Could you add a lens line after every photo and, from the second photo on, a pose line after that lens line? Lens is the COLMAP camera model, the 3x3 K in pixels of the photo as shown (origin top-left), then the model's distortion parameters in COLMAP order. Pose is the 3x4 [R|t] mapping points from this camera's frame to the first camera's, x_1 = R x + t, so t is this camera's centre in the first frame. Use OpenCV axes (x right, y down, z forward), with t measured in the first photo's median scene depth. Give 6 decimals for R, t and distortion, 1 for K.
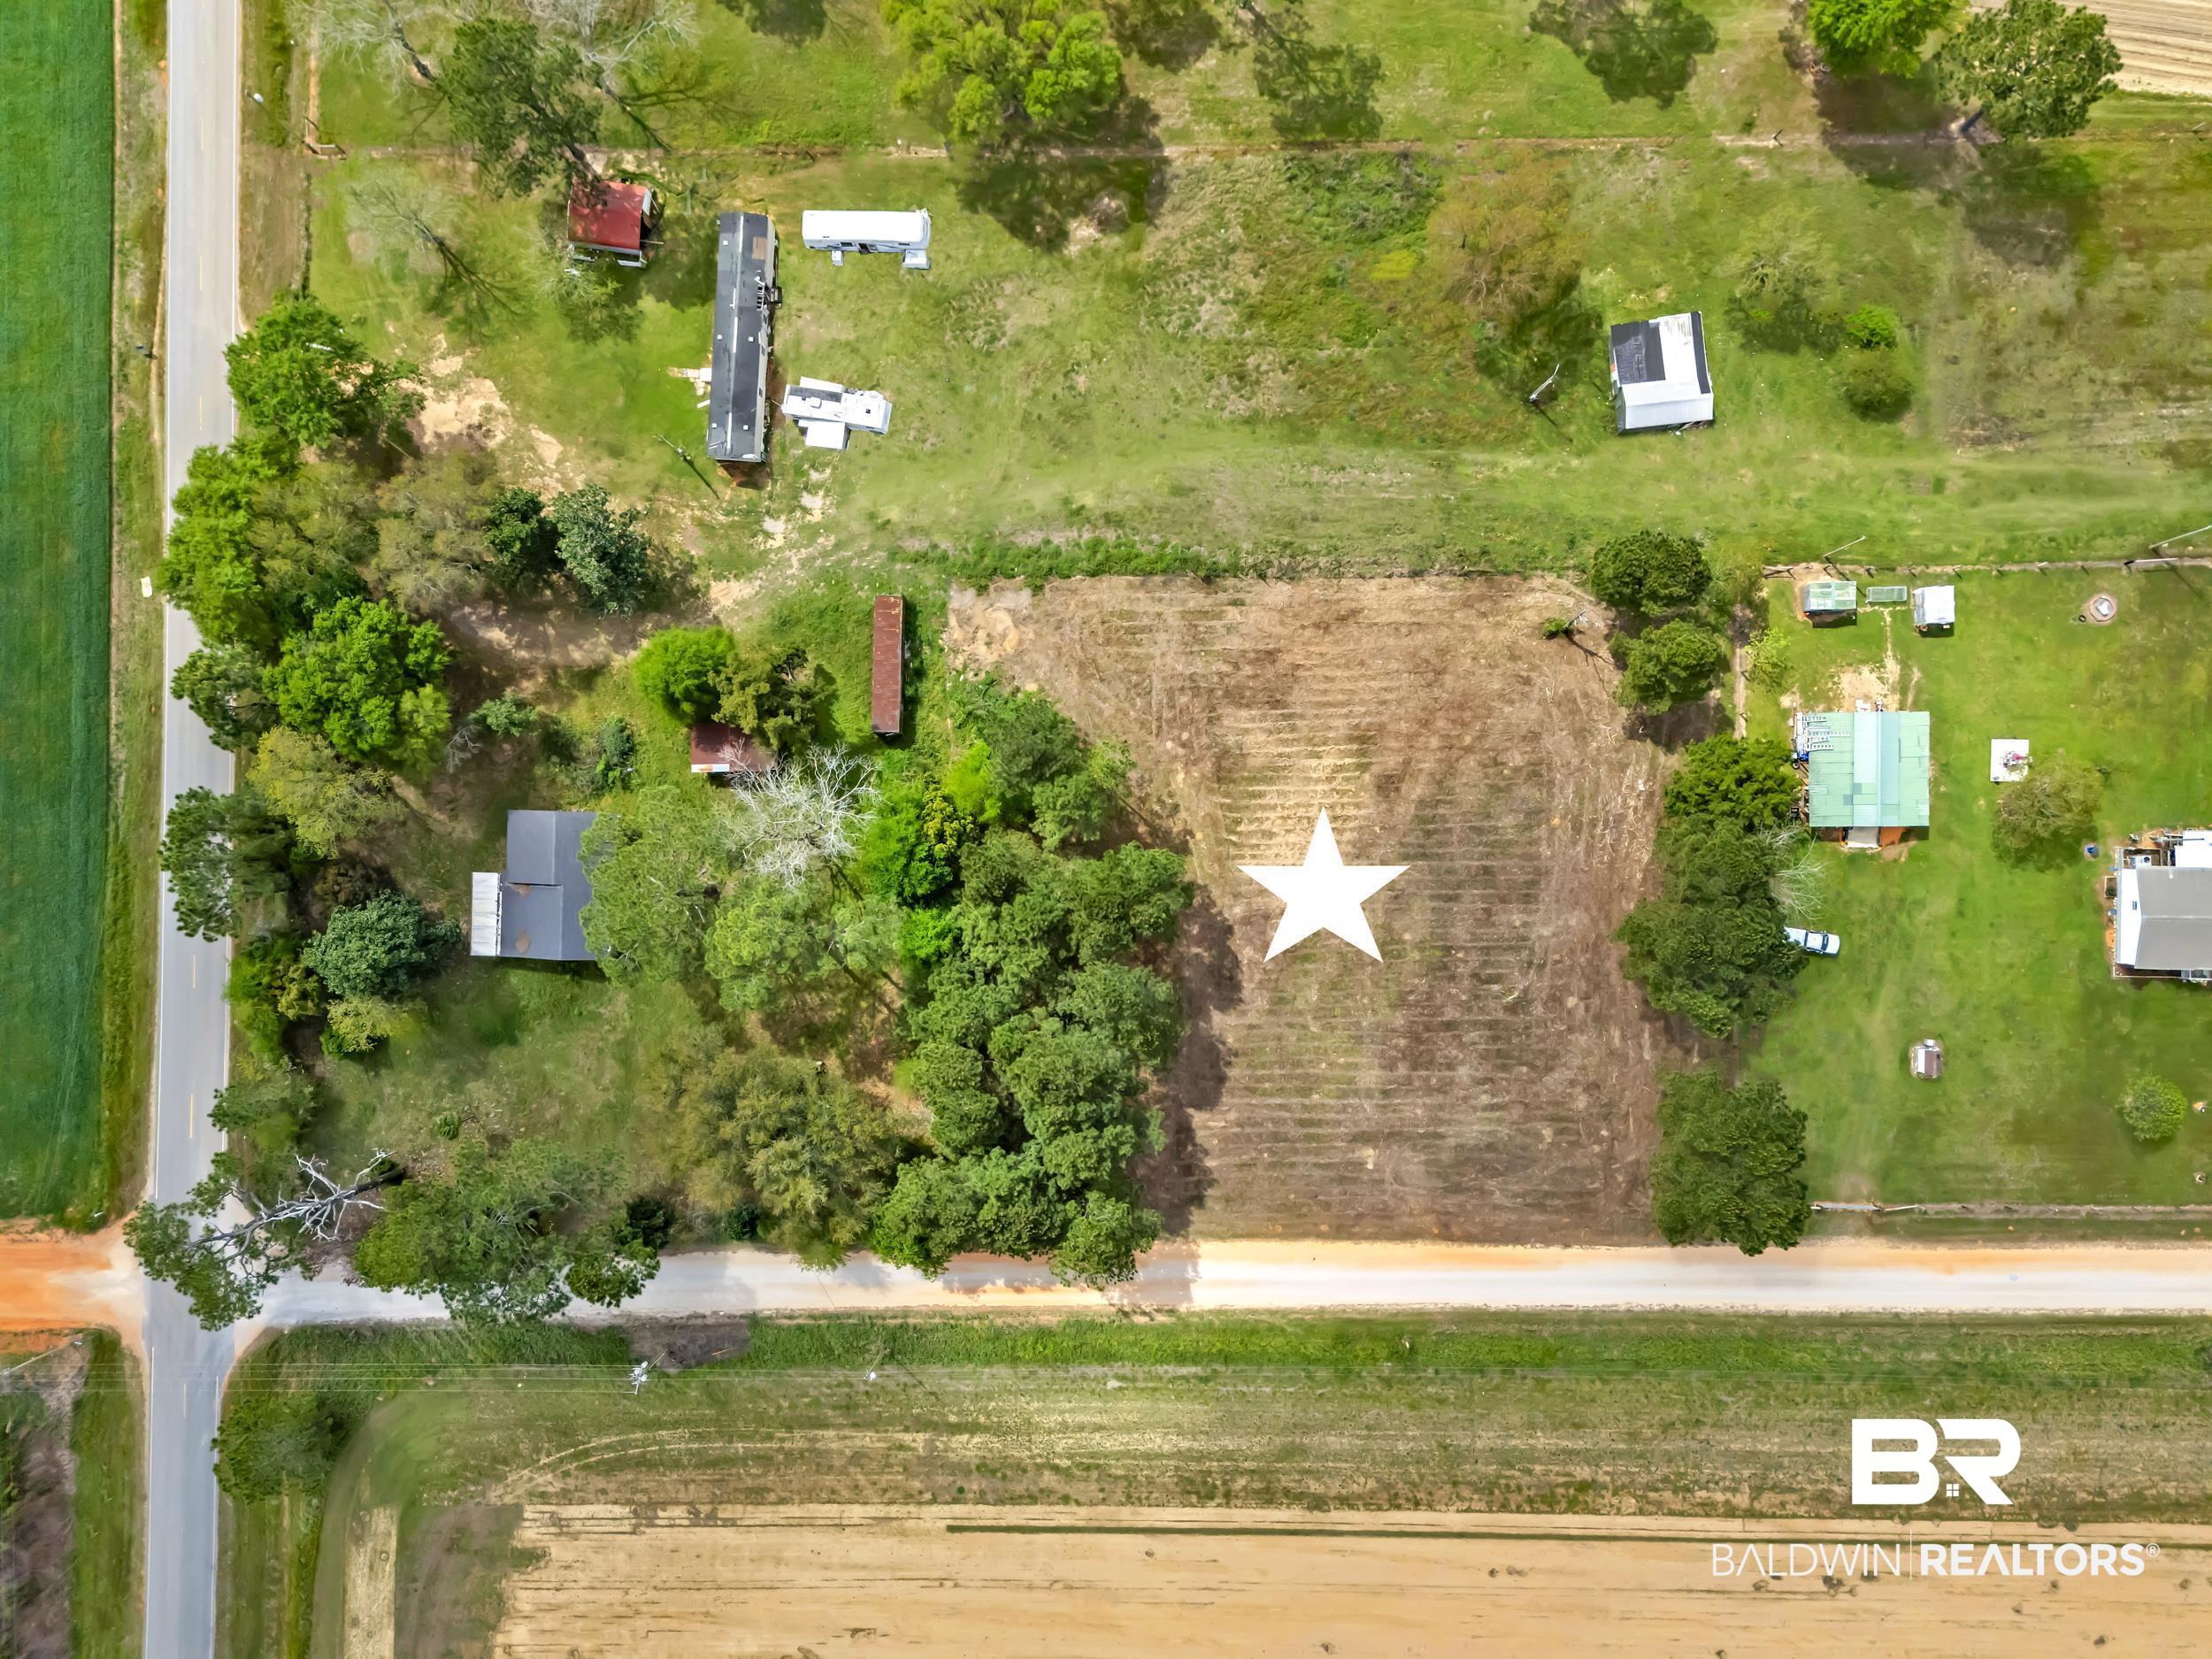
lens RADIAL K [[1638.0, 0, 1172.1], [0, 1638.0, 838.6], [0, 0, 1]] dist [0.079991, -0.066428]
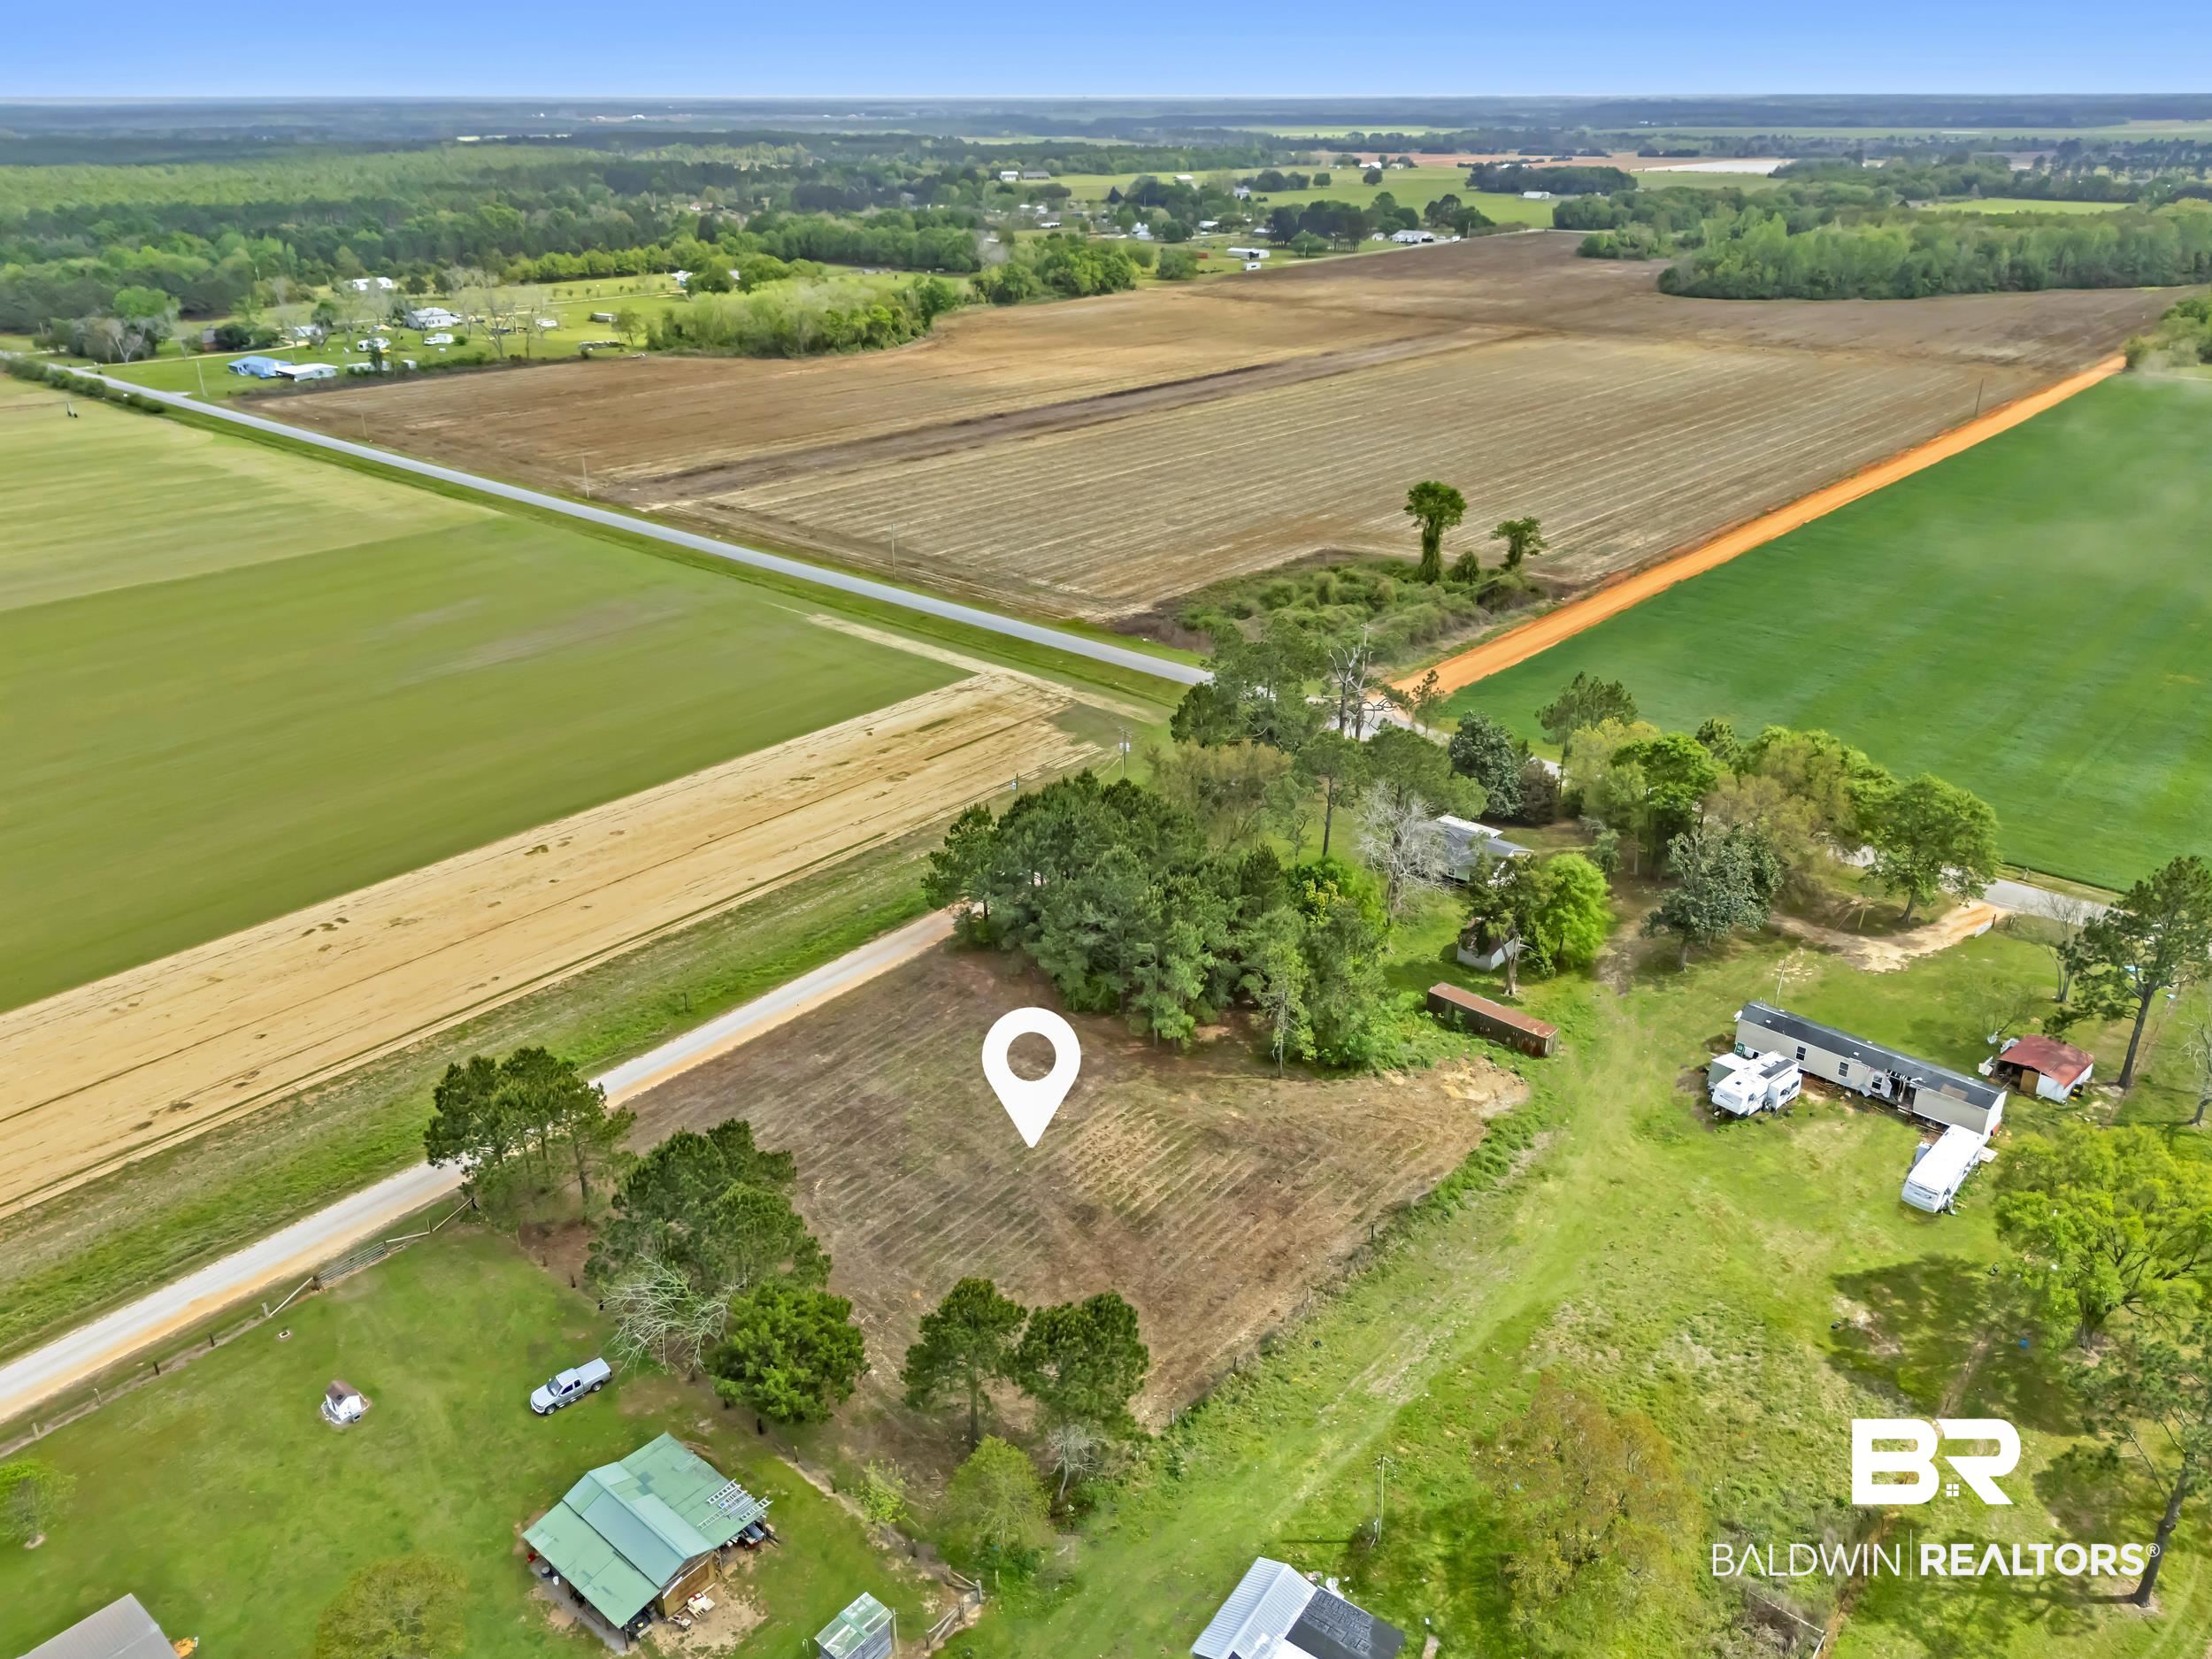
lens RADIAL K [[1638.0, 0, 1102.8], [0, 1638.0, 830.4], [0, 0, 1]] dist [0.079991, -0.066428]
pose [[-0.651935, 0.338336, -0.678608, 0.652358], [-0.757998, -0.266606, 0.595282, -0.507574], [0.020485, 0.902469, 0.430268, 0.440150]]
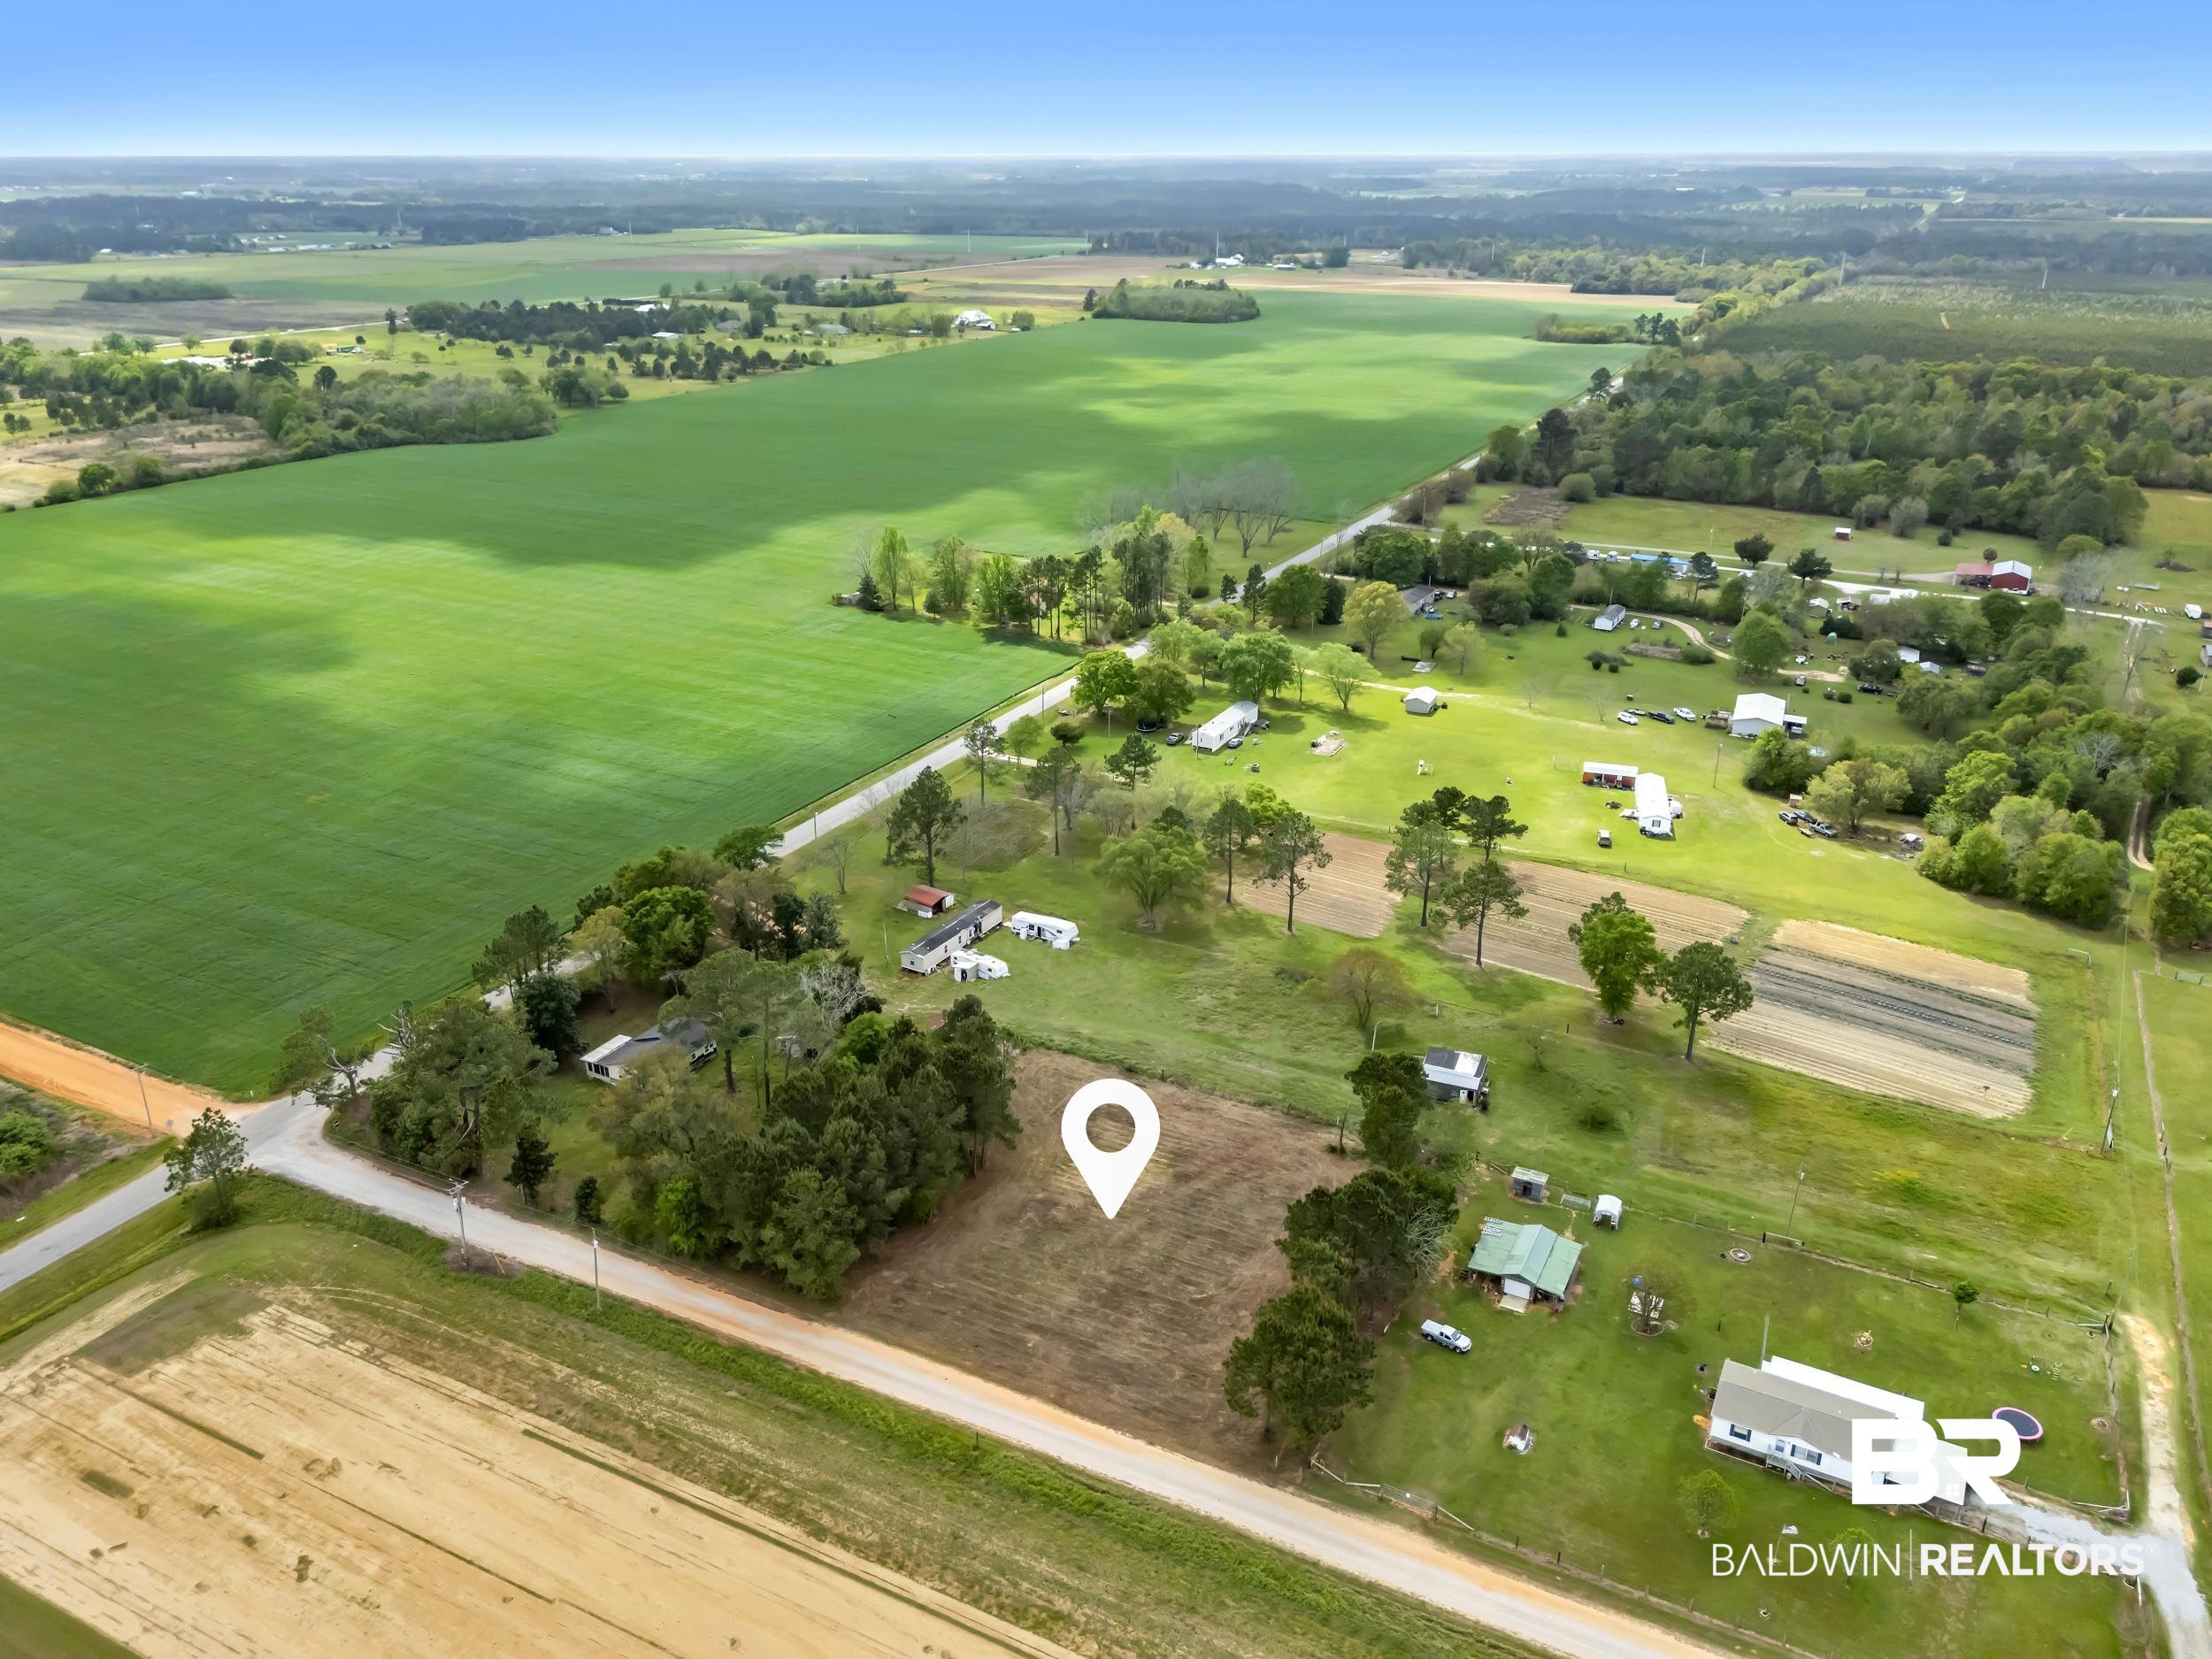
lens RADIAL K [[1638.0, 0, 1101.4], [0, 1638.0, 829.0], [0, 0, 1]] dist [0.079991, -0.066428]
pose [[0.887546, 0.202284, -0.413937, 0.577250], [-0.460040, 0.340317, -0.820090, 1.013425], [-0.025021, 0.918295, 0.395106, 0.202941]]
